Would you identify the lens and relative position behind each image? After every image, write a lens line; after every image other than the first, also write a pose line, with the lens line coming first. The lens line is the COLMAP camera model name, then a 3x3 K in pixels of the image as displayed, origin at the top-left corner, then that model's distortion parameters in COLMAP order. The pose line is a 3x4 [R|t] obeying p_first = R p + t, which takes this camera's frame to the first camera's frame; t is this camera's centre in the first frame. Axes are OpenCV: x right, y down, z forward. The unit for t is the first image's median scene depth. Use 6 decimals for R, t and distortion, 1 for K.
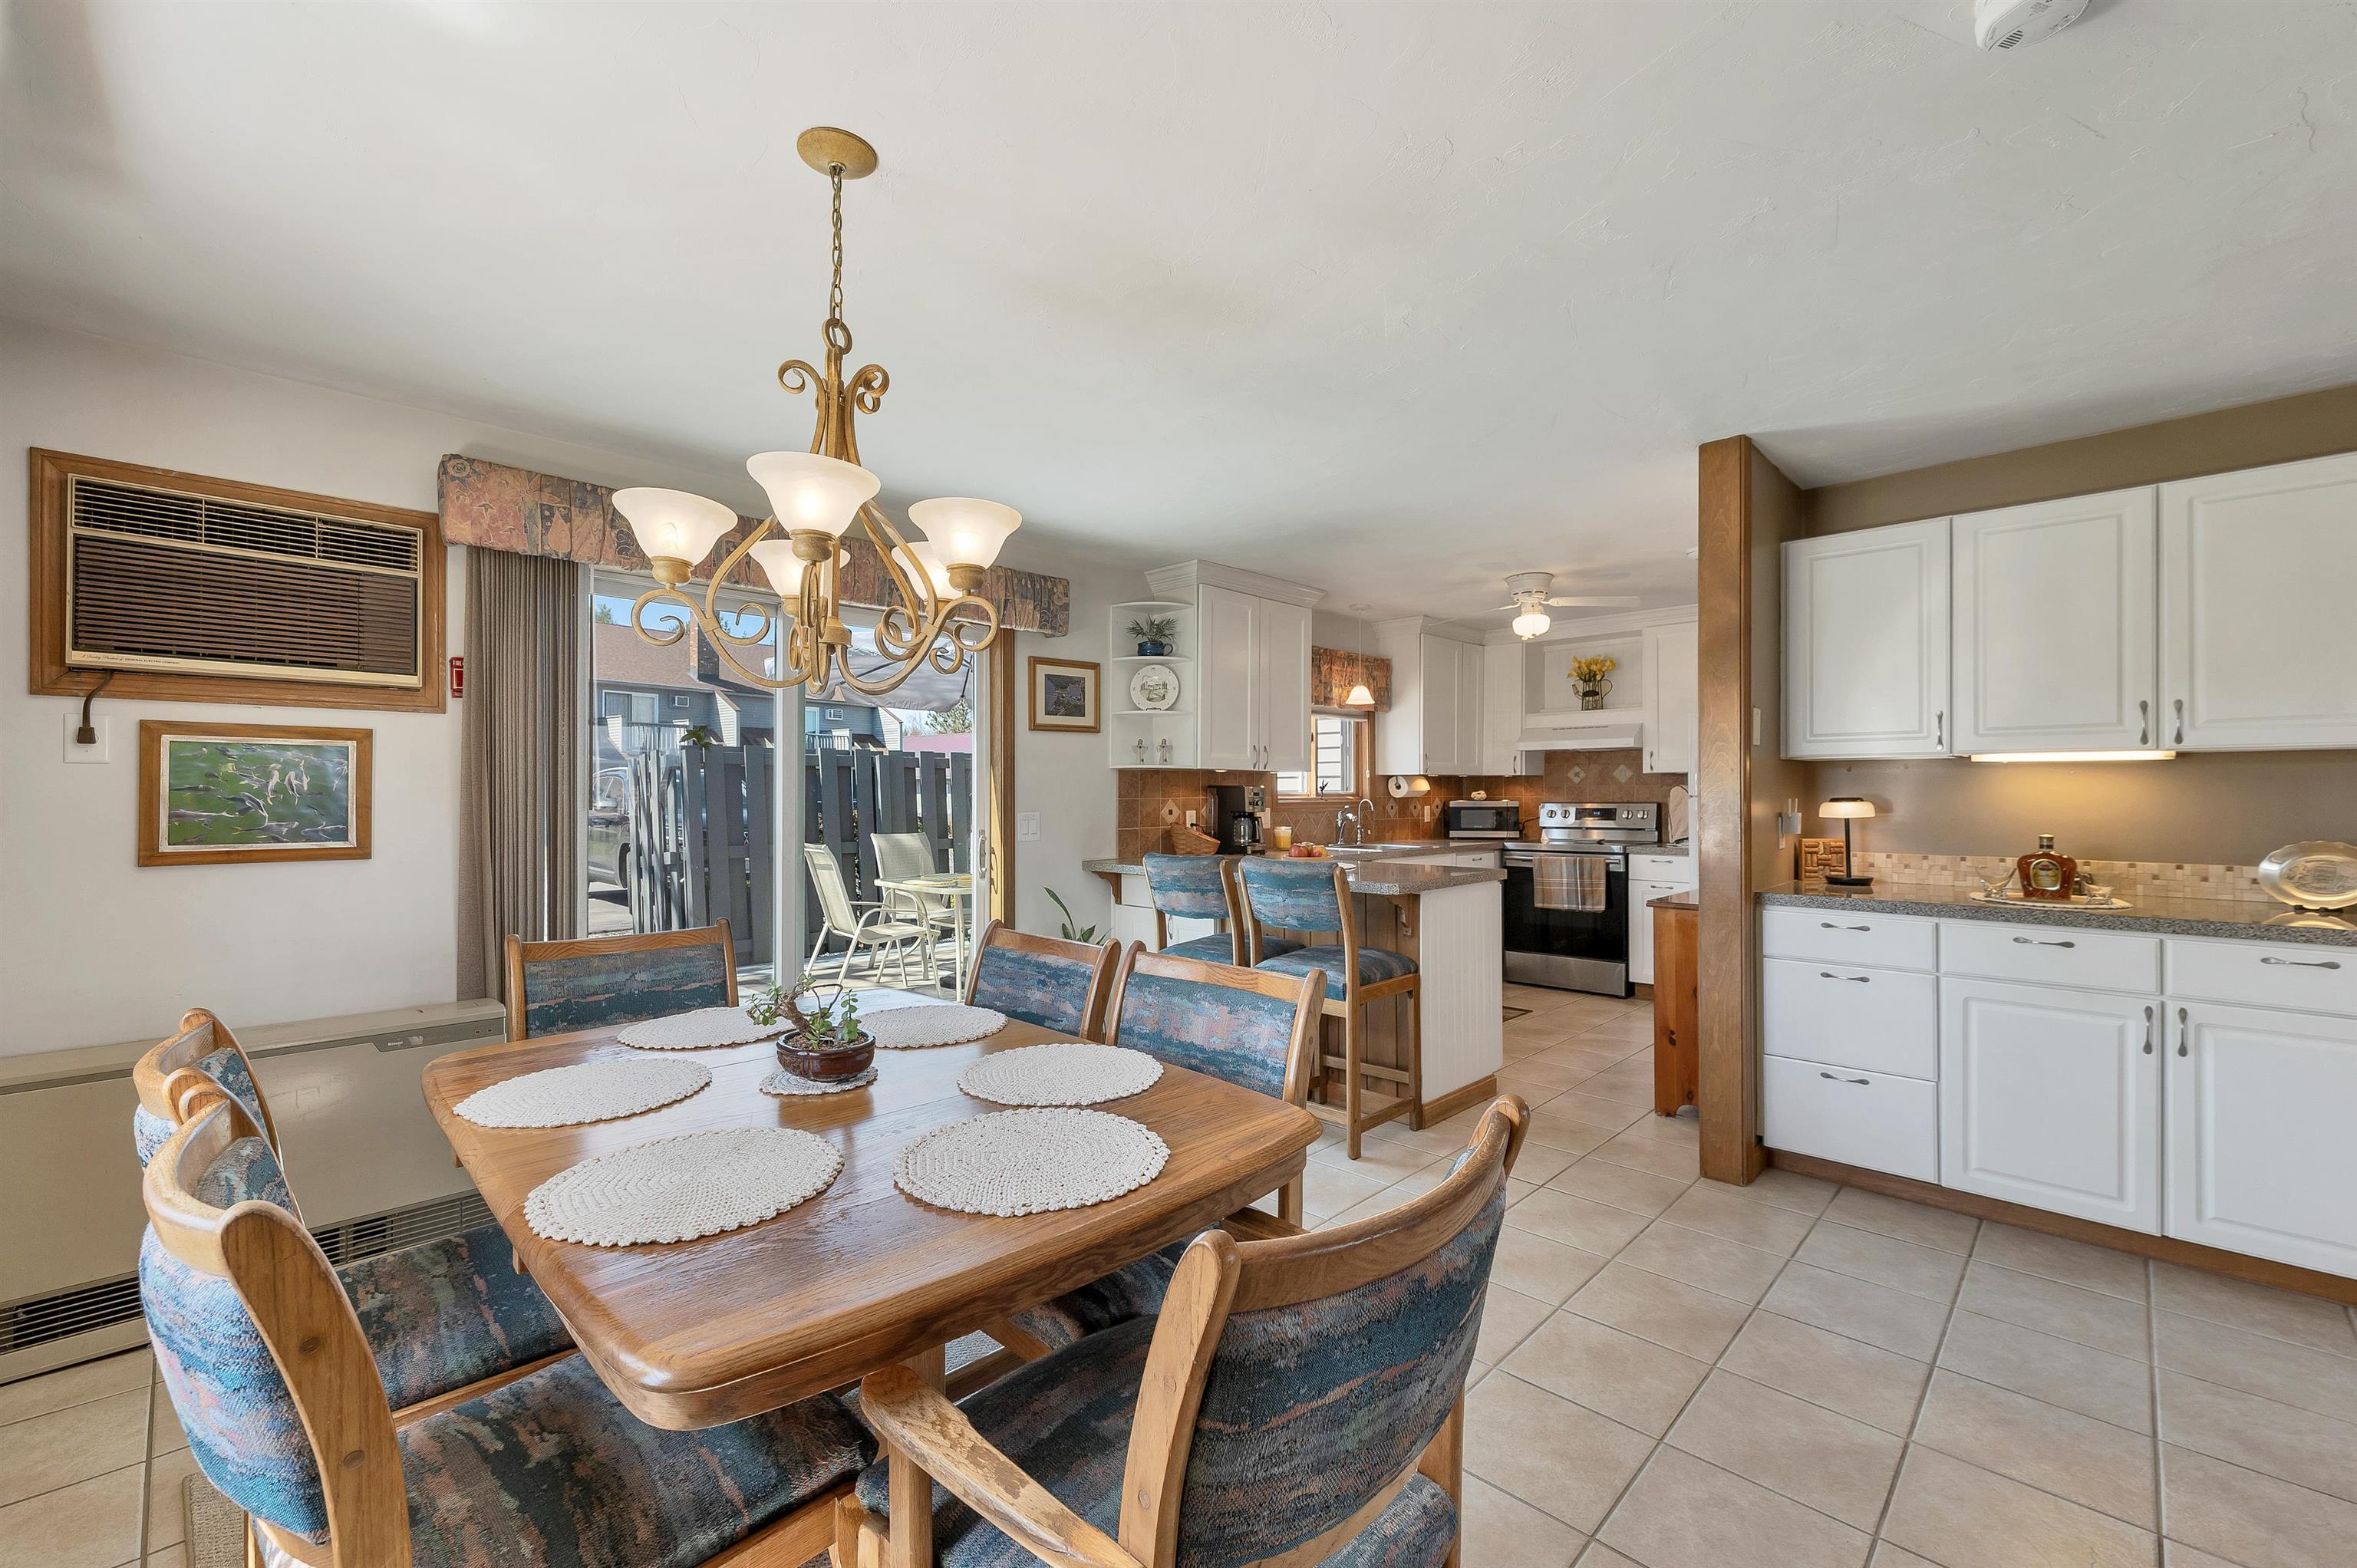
lens RADIAL K [[969.9, 0, 1172.0], [0, 969.9, 792.2], [0, 0, 1]] dist [0.007392, 0.000016]
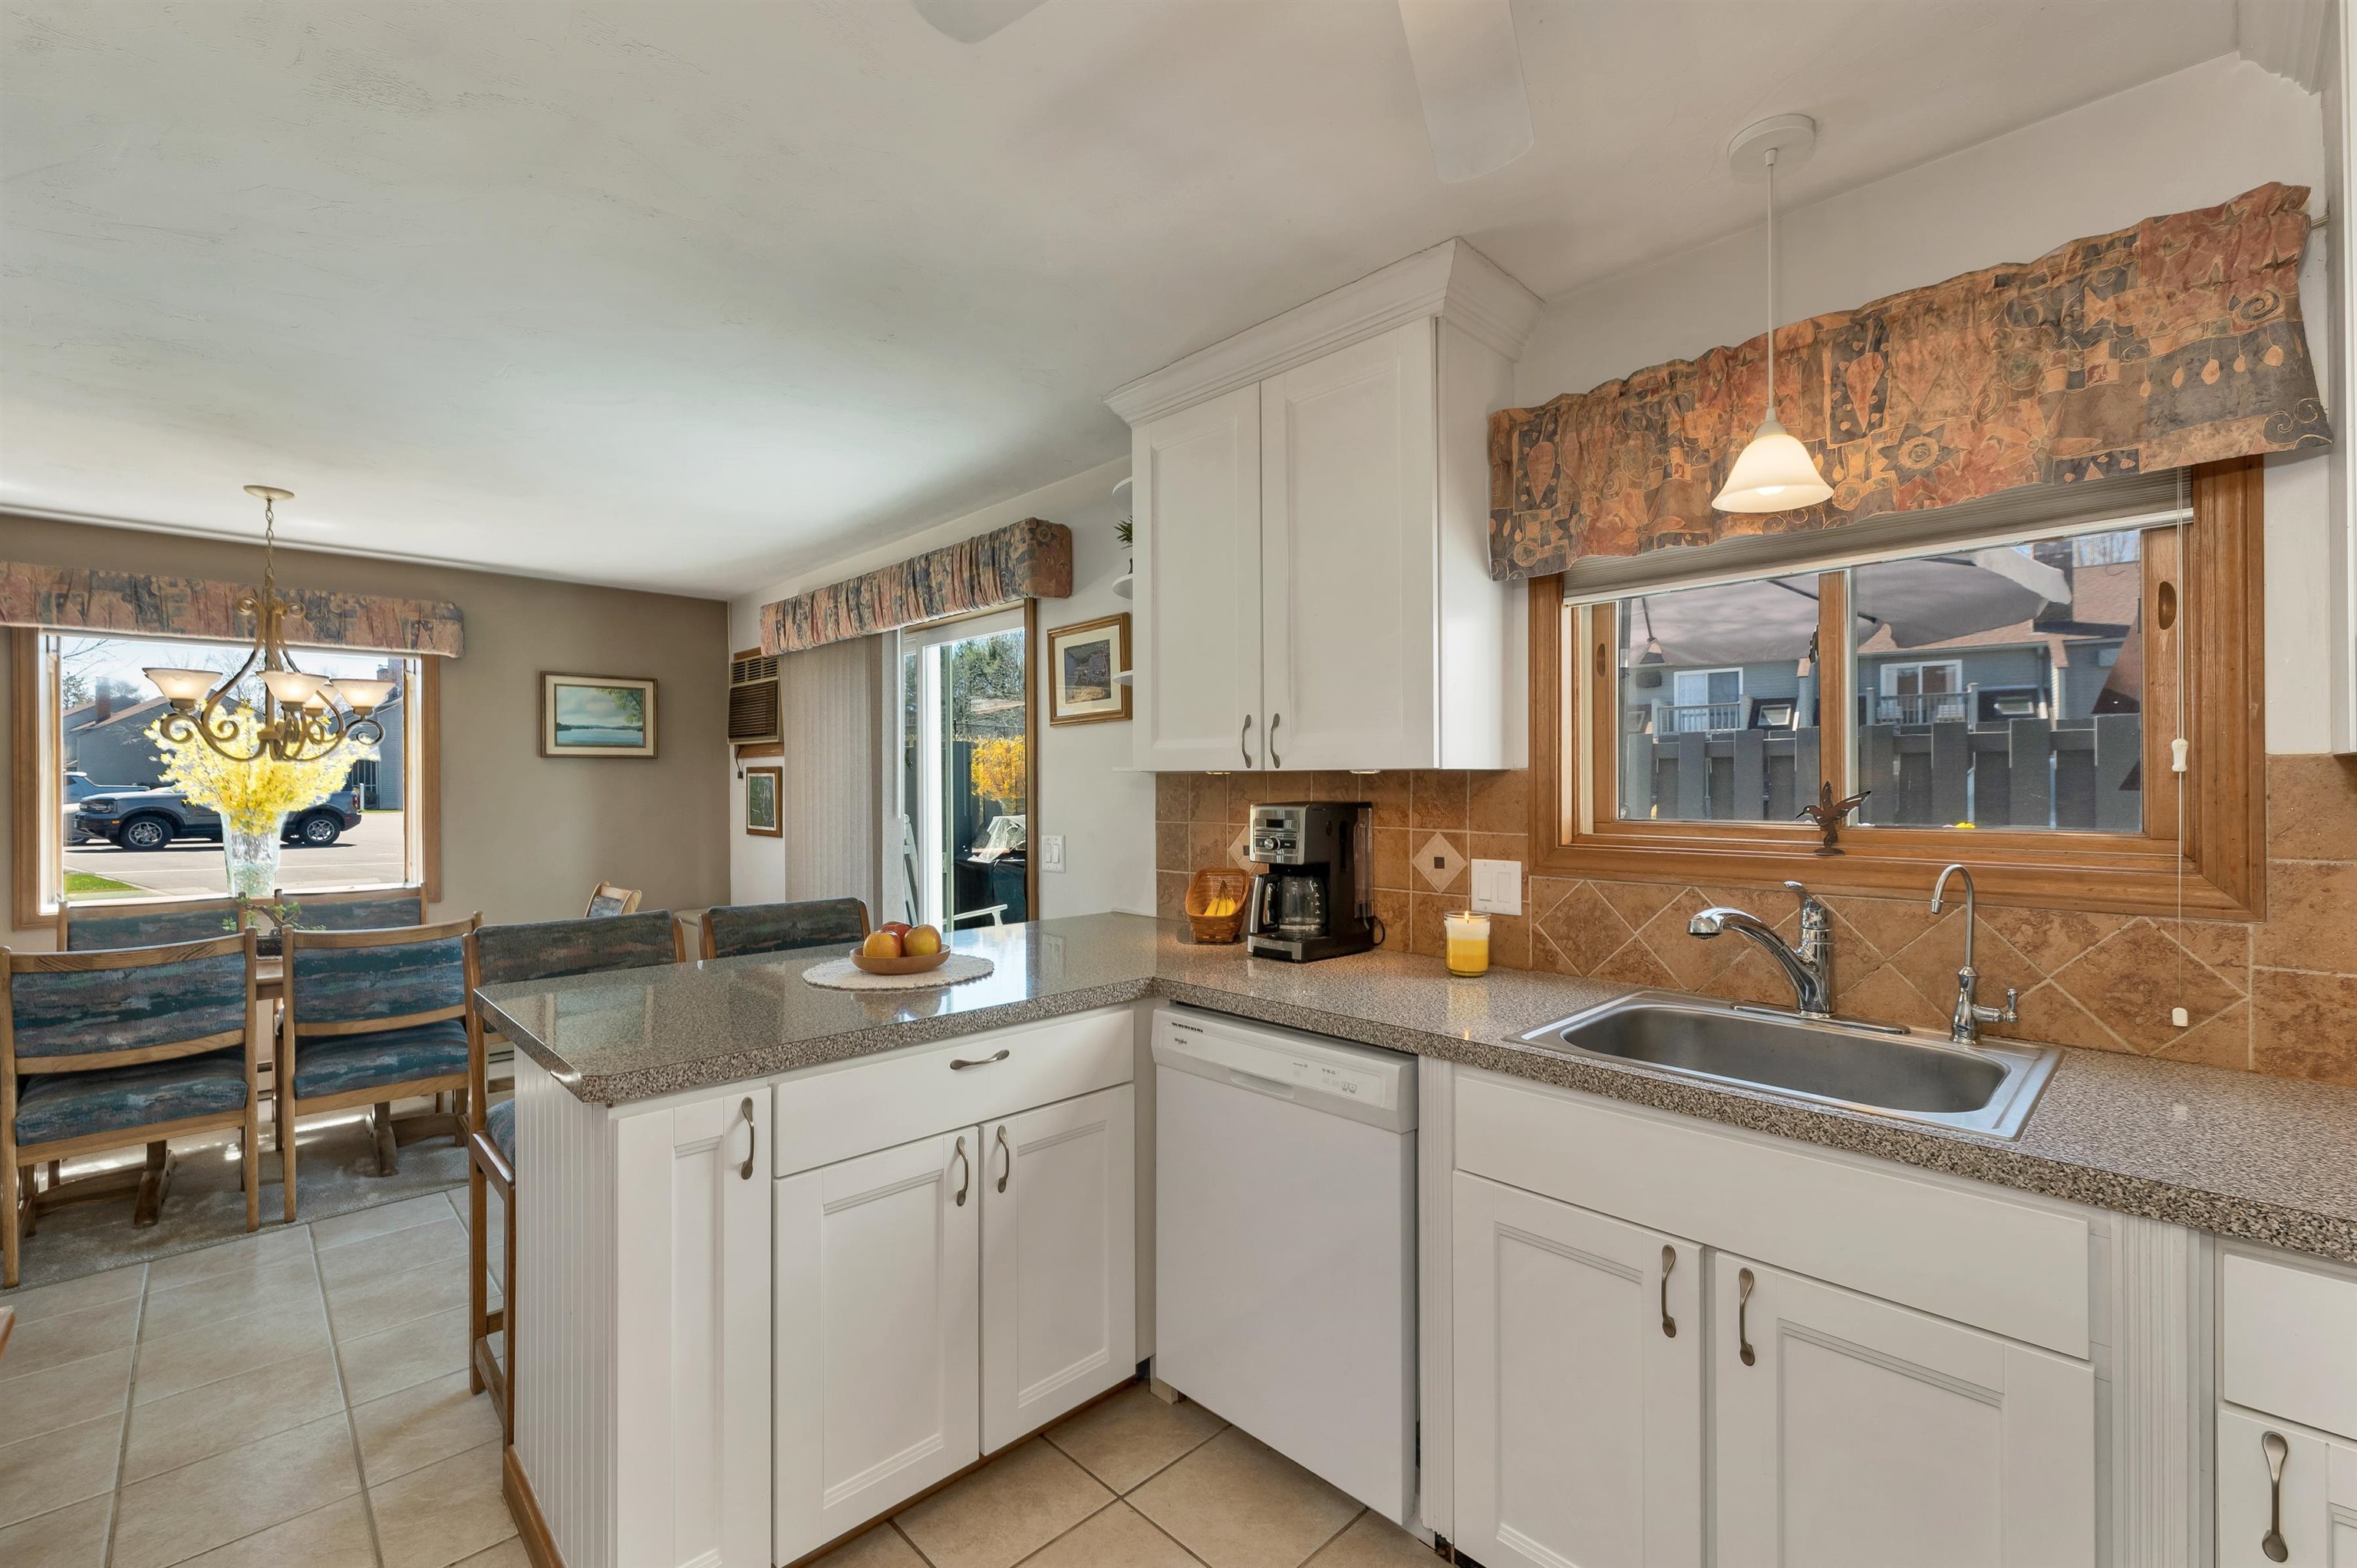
lens RADIAL K [[991.6, 0, 1174.8], [0, 991.6, 782.9], [0, 0, 1]] dist [0.000669, -0.000298]
pose [[-0.027769, 0.001558, -0.999613, 0.472340], [0.005670, 0.999983, 0.001401, -0.015339], [0.999598, -0.005629, -0.027778, 0.840153]]
